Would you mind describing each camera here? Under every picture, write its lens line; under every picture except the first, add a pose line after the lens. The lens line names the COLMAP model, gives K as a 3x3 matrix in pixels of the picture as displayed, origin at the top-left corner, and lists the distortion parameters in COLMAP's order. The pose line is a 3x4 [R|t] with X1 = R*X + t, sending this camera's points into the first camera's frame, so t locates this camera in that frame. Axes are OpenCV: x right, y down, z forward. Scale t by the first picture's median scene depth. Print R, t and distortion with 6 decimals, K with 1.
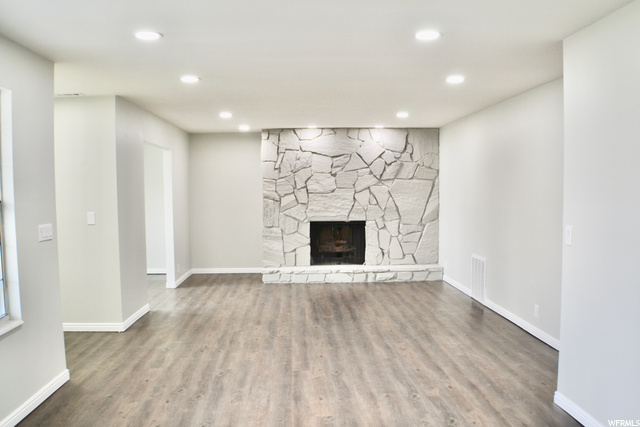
lens RADIAL K [[565.9, 0, 320.0], [0, 565.9, 213.5], [0, 0, 1]] dist [-0.157658, -0.000613]
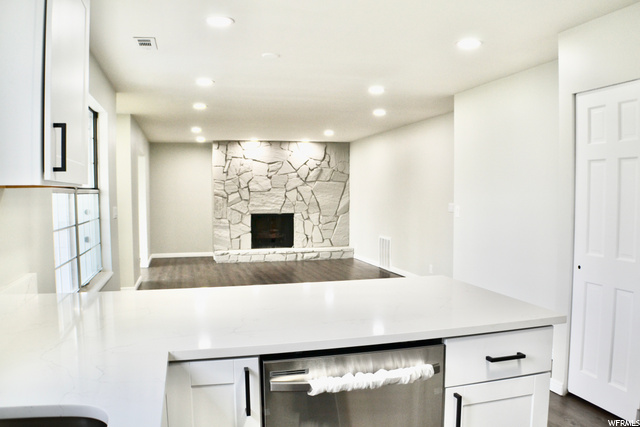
lens RADIAL K [[524.9, 0, 320.0], [0, 524.9, 213.5], [0, 0, 1]] dist [-0.156272, 0.003762]
pose [[0.976601, -0.004423, 0.215014, -0.119802], [0.005911, 0.999963, -0.006278, 0.021294], [-0.214978, 0.007402, 0.976591, -0.182888]]
